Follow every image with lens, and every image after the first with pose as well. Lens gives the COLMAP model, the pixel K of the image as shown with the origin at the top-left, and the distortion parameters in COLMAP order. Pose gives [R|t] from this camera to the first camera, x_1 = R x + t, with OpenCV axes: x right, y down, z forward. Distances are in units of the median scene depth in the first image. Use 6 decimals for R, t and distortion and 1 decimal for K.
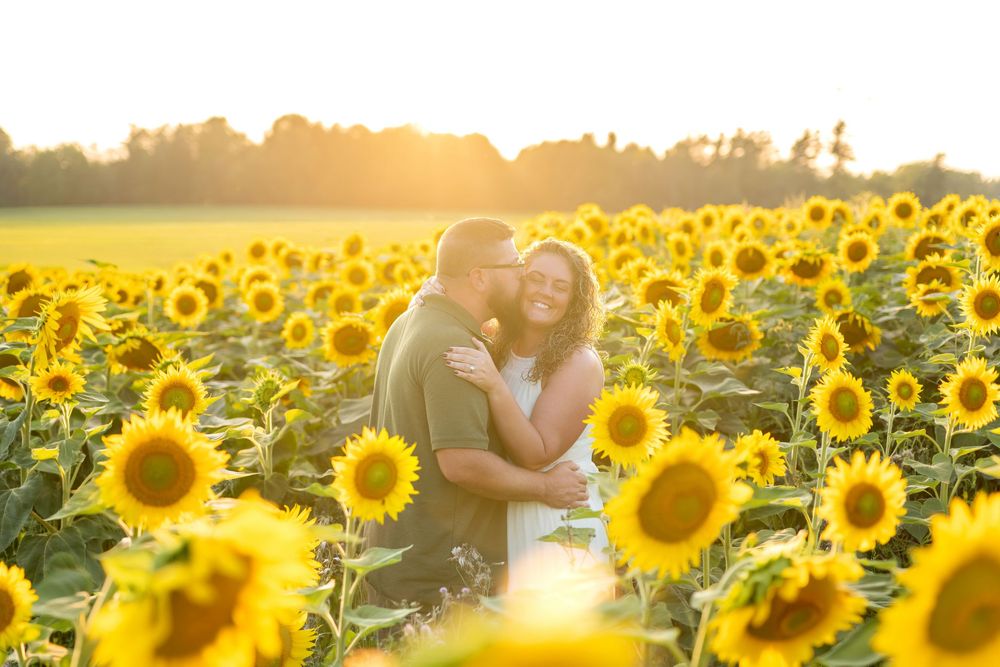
lens RADIAL K [[1476.7, 0, 498.3], [0, 1476.7, 334.7], [0, 0, 1]] dist [0.002065, 0.004782]
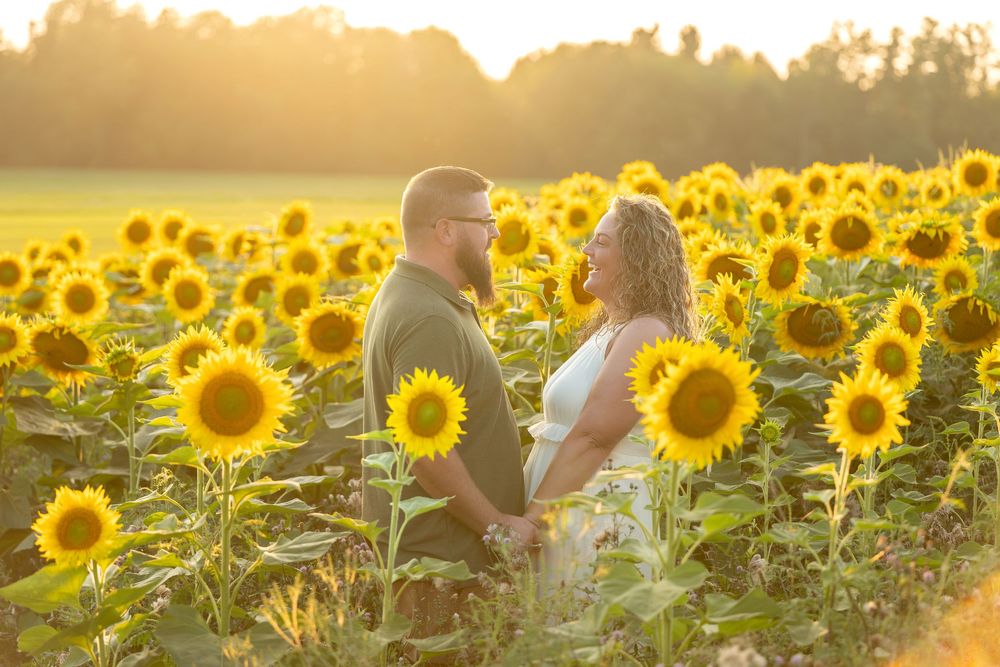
lens RADIAL K [[3110.4, 0, 498.1], [0, 3110.4, 332.7], [0, 0, 1]] dist [0.064773, 0.170944]
pose [[0.999926, -0.000672, 0.012113, -0.031801], [0.001093, 0.999394, -0.034796, 0.061674], [-0.012083, 0.034807, 0.999321, -0.651427]]
